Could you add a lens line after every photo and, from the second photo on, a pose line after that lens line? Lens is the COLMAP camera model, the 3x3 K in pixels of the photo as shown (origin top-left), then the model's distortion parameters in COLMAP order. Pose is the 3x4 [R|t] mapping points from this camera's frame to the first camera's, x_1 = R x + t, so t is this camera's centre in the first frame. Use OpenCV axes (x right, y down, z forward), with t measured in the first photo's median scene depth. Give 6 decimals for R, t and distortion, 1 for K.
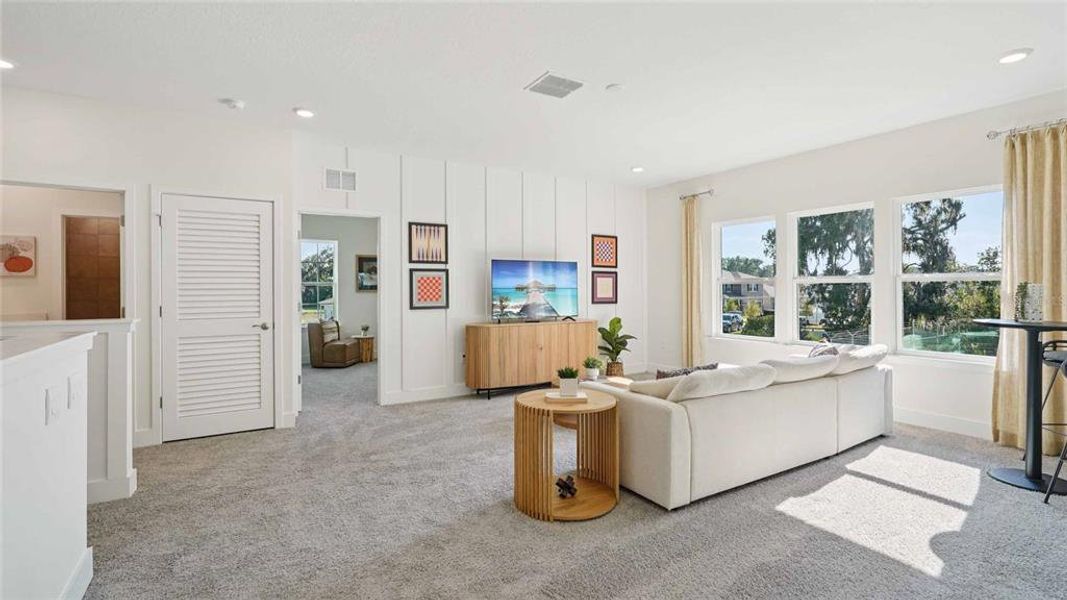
lens RADIAL K [[487.0, 0, 532.6], [0, 487.0, 293.2], [0, 0, 1]] dist [-0.004073, 0.001551]
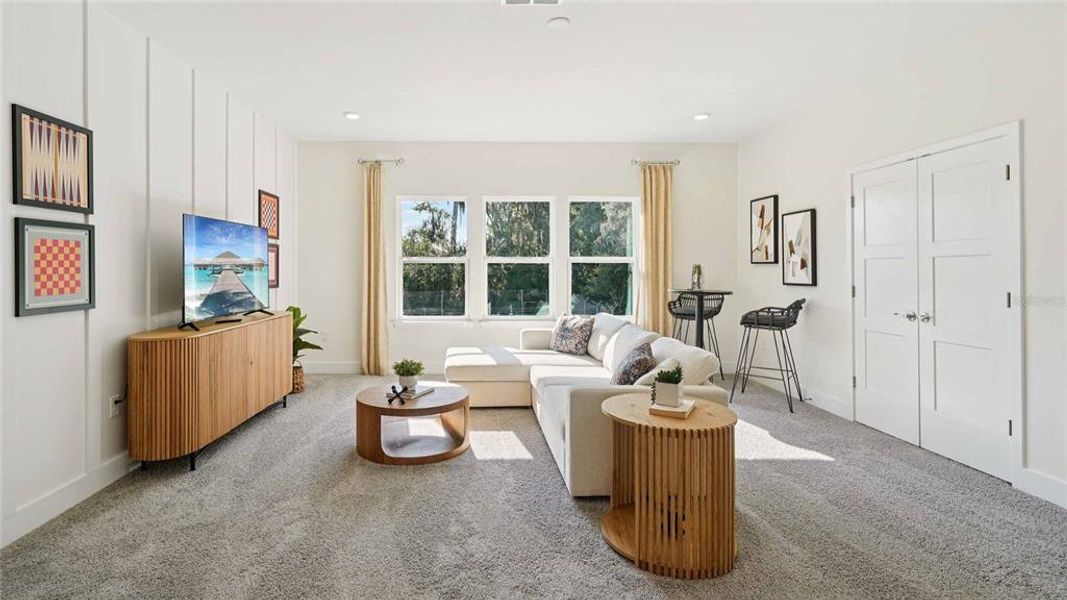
lens RADIAL K [[487.0, 0, 526.0], [0, 487.0, 268.3], [0, 0, 1]] dist [-0.004073, 0.001551]
pose [[0.532482, 0.001251, 0.846441, -0.351292], [0.004559, 0.999980, -0.004346, -0.003774], [-0.846429, 0.006173, 0.532465, 0.398148]]
